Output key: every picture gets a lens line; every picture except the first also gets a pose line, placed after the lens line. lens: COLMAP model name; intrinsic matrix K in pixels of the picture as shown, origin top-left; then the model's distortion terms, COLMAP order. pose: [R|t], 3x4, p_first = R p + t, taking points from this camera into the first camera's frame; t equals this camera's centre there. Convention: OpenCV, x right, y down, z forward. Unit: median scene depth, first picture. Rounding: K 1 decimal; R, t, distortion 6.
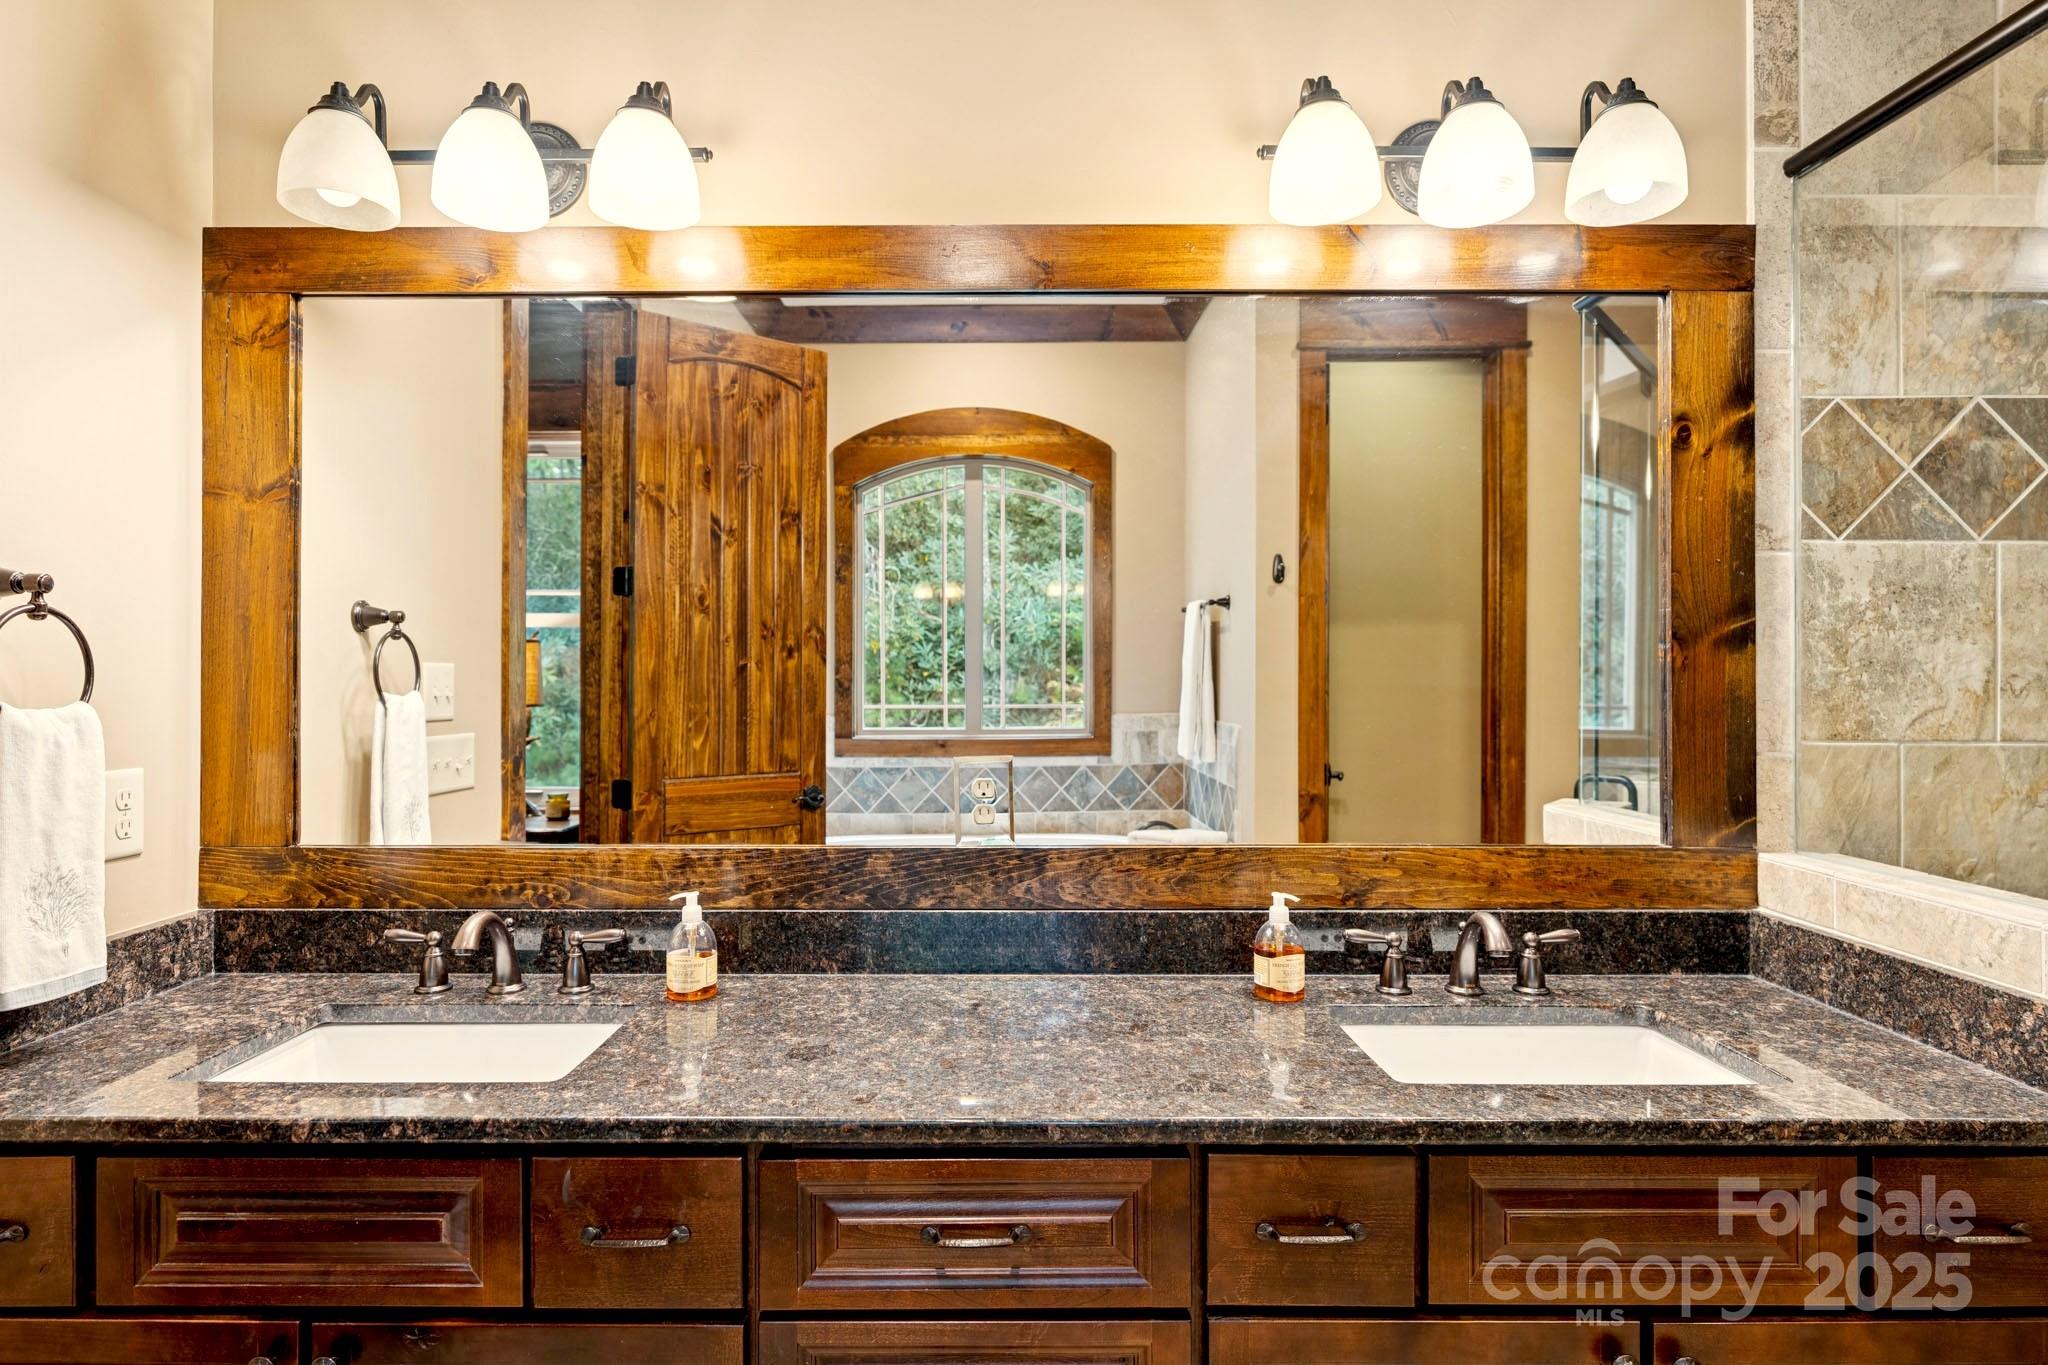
lens RADIAL K [[1118.0, 0, 1021.2], [0, 1118.0, 671.5], [0, 0, 1]] dist [-0.005969, -0.000150]
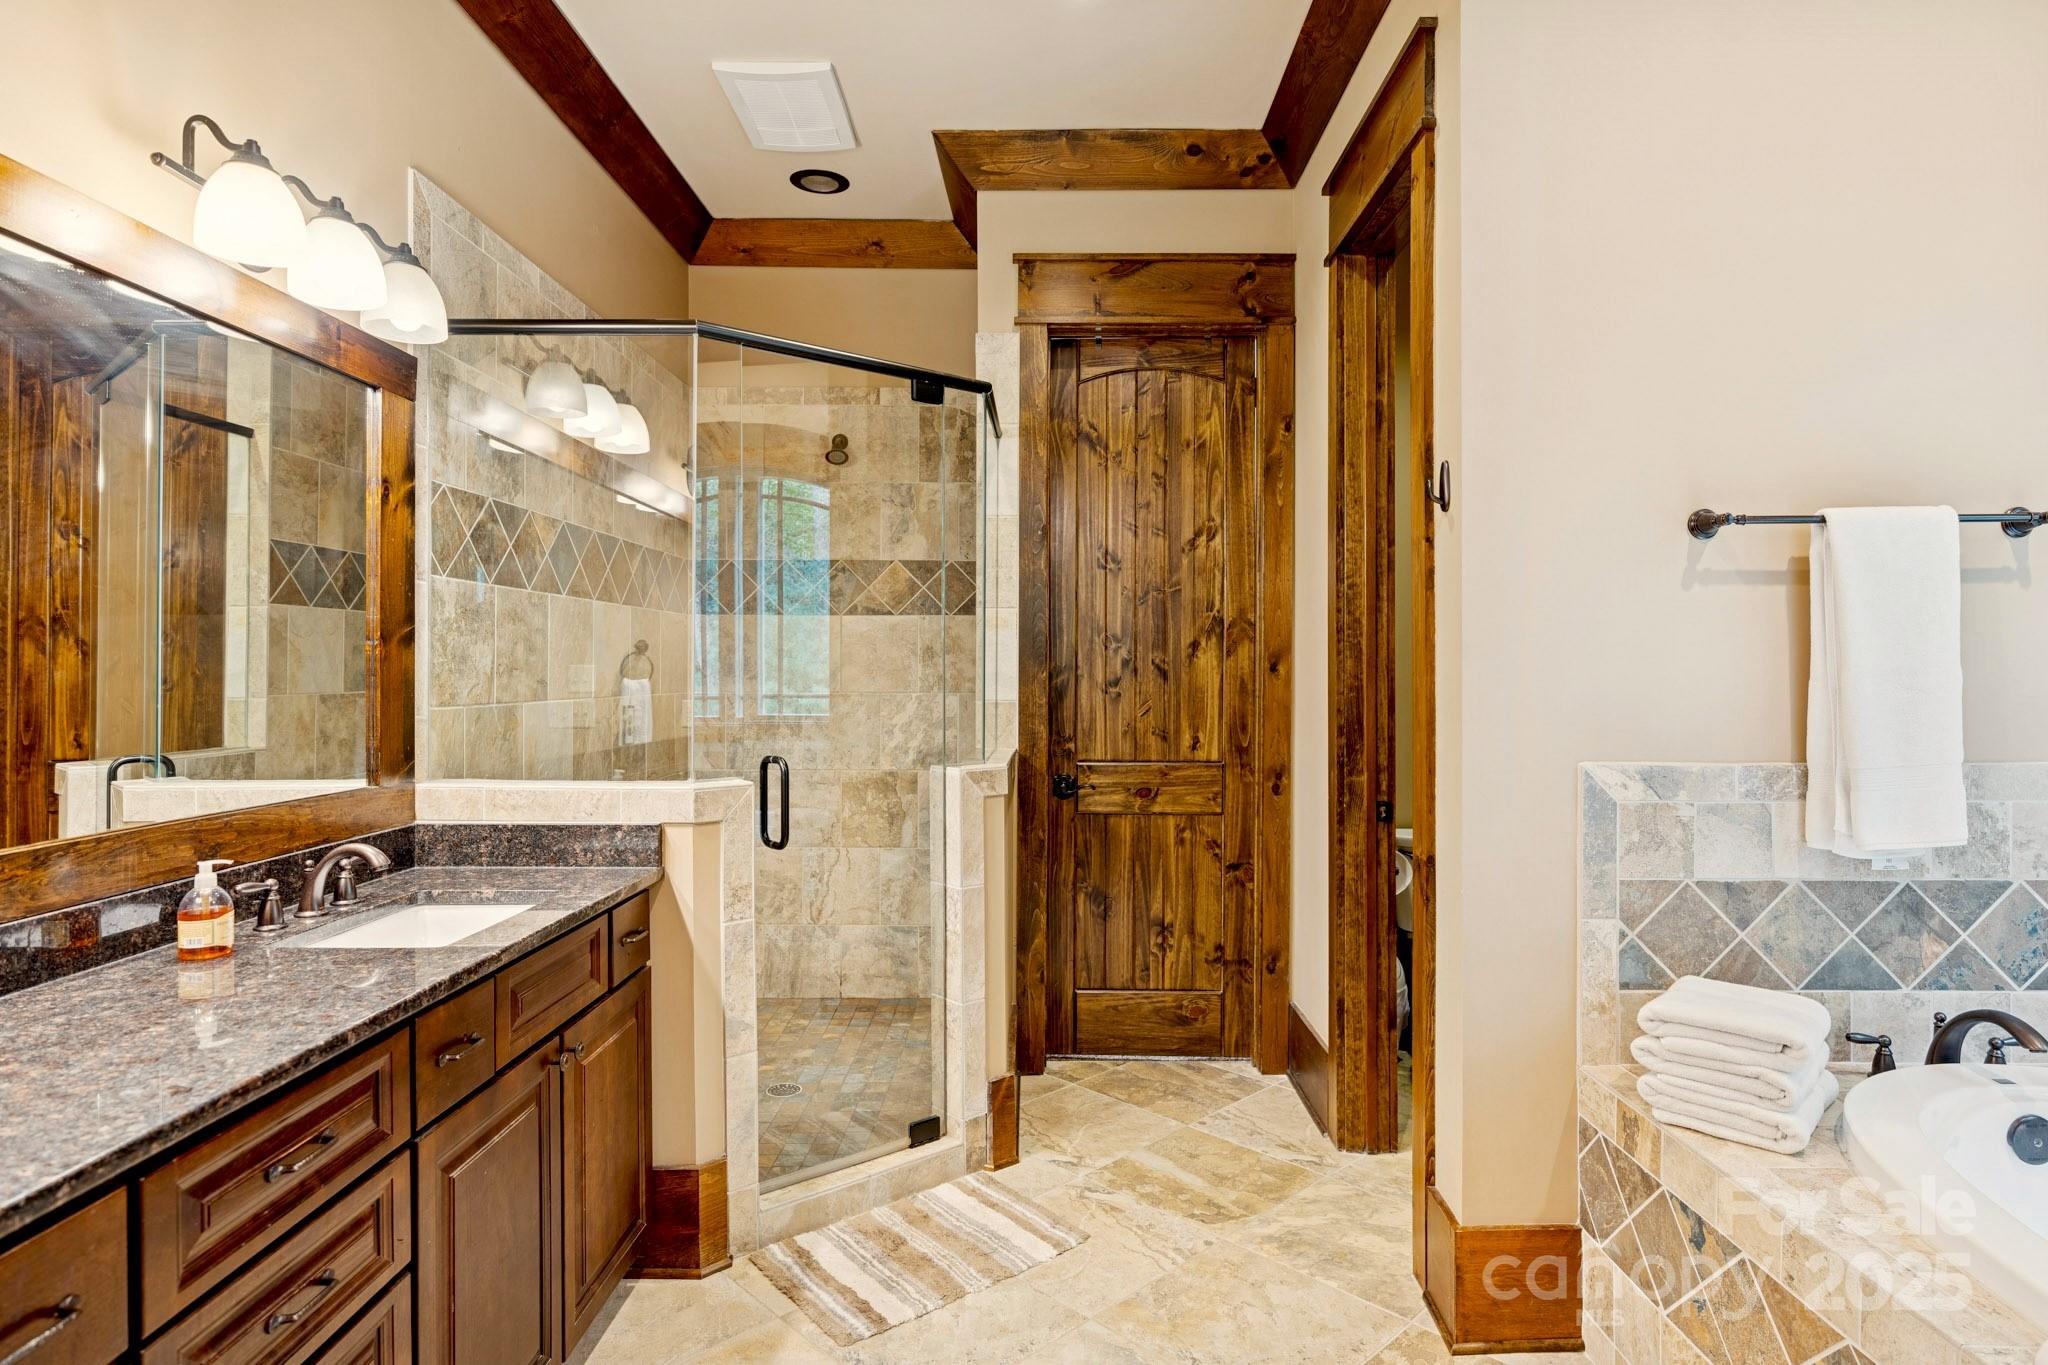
lens RADIAL K [[1118.0, 0, 1021.2], [0, 1118.0, 671.5], [0, 0, 1]] dist [-0.005969, -0.000150]
pose [[0.014638, -0.002986, 0.999888, -0.803250], [-0.003968, 0.999987, 0.003045, 0.005825], [-0.999885, -0.004012, 0.014626, 0.177368]]
